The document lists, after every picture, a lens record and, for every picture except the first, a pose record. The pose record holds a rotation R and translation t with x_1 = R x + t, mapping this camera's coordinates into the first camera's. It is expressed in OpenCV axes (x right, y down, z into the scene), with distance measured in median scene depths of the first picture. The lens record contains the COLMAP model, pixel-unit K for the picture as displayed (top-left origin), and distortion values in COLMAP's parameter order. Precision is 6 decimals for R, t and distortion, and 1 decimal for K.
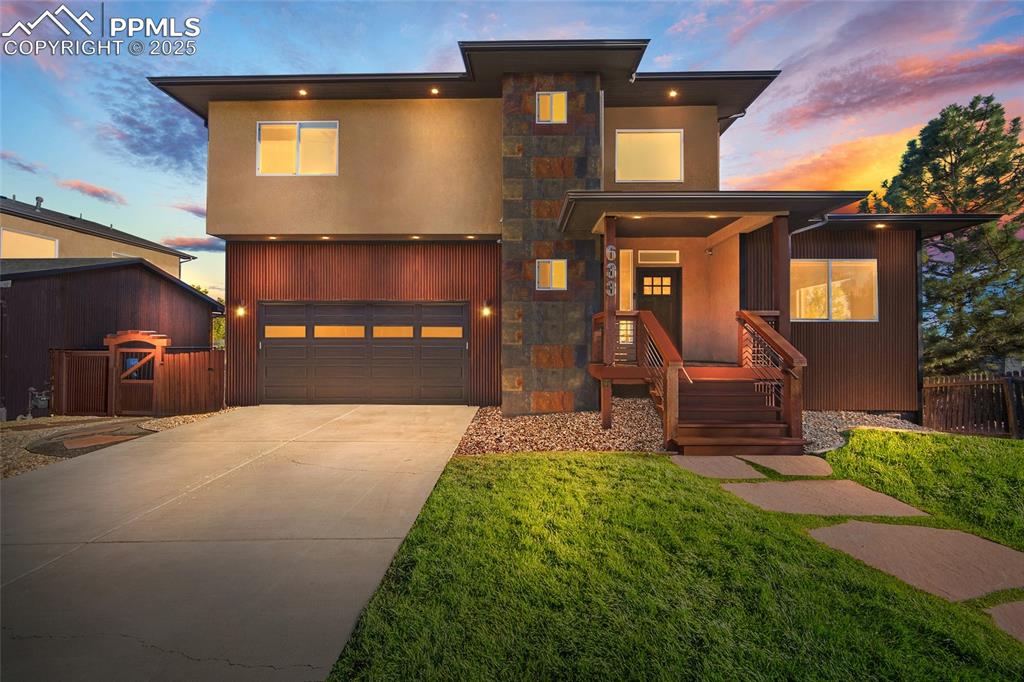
lens RADIAL K [[408.1, 0, 512.0], [0, 408.1, 341.0], [0, 0, 1]] dist [-0.003920, 0.000040]
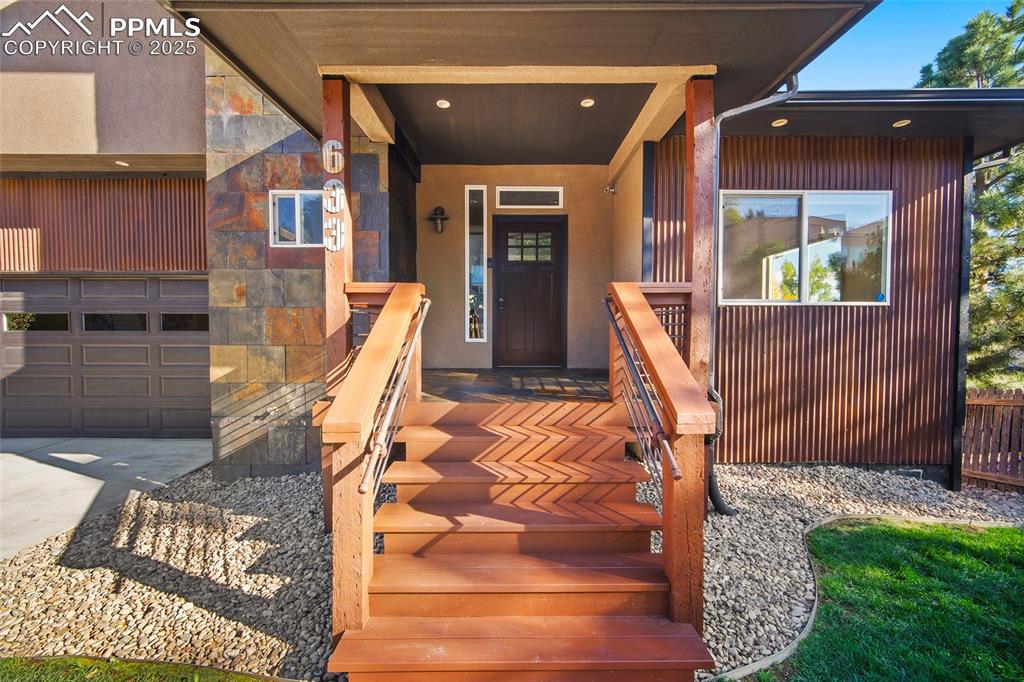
lens RADIAL K [[410.2, 0, 512.0], [0, 410.2, 341.0], [0, 0, 1]] dist [0.001116, -0.000317]
pose [[0.999735, -0.003001, 0.022811, 0.366053], [0.002067, 0.999162, 0.040883, -0.022061], [-0.022914, -0.040825, 0.998904, 0.441402]]
